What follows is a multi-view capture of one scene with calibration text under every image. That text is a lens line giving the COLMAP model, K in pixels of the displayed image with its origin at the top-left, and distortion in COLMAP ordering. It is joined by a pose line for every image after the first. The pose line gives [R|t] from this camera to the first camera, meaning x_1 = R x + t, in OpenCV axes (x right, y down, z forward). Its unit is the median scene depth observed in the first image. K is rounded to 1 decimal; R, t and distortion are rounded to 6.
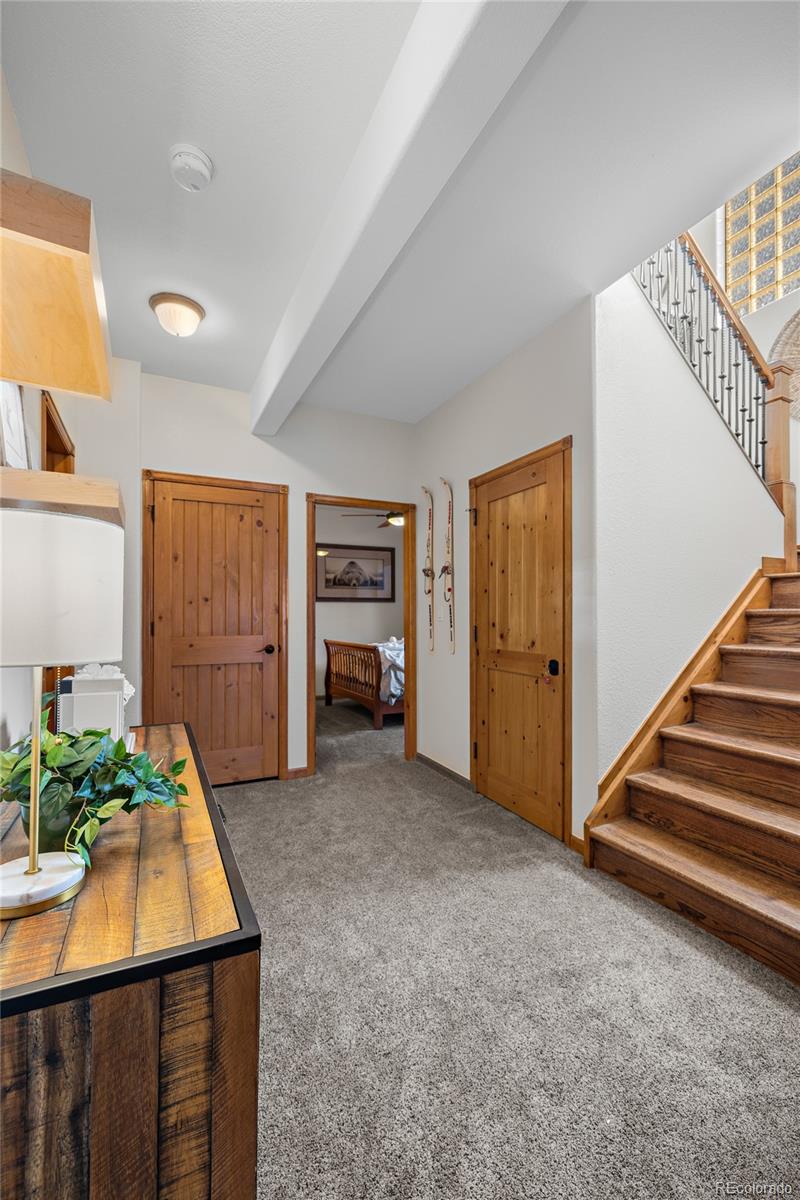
lens RADIAL K [[510.2, 0, 396.1], [0, 510.2, 615.6], [0, 0, 1]] dist [0.005023, 0.000915]
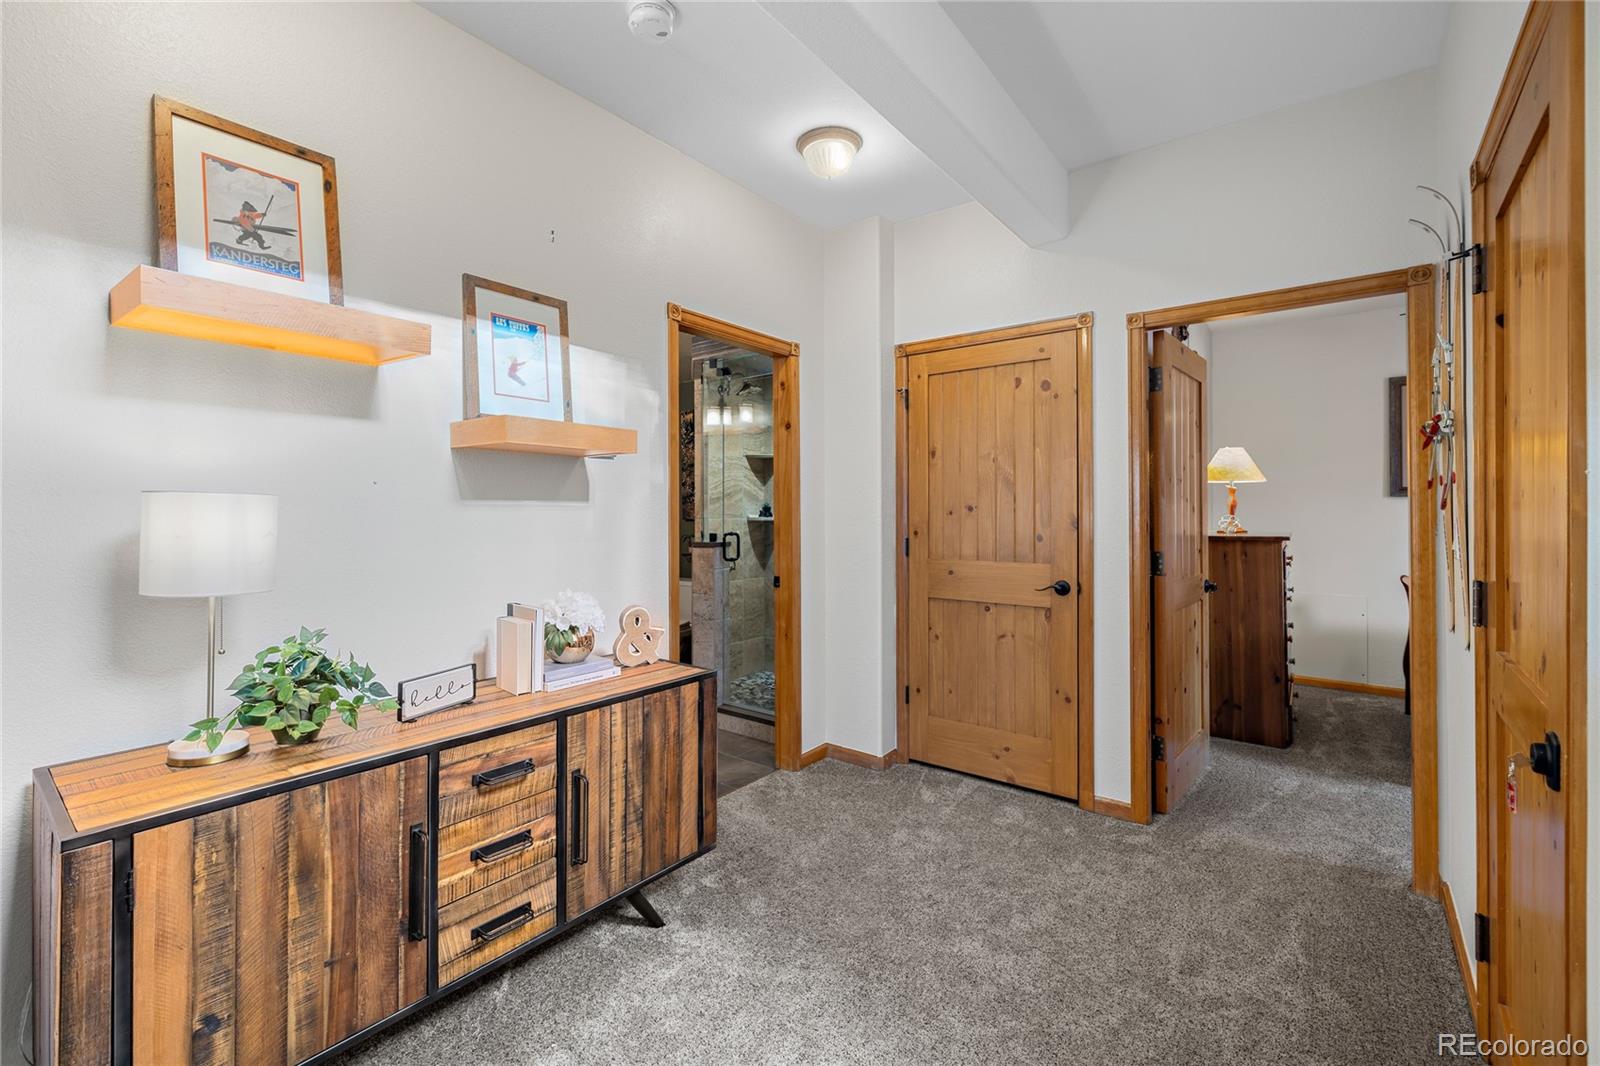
lens RADIAL K [[680.3, 0, 790.8], [0, 680.3, 518.9], [0, 0, 1]] dist [0.005023, 0.000915]
pose [[0.438598, 0.004961, -0.898670, 0.353388], [-0.004097, 0.999985, 0.003521, -0.018766], [0.898674, 0.002138, 0.438612, 0.359400]]
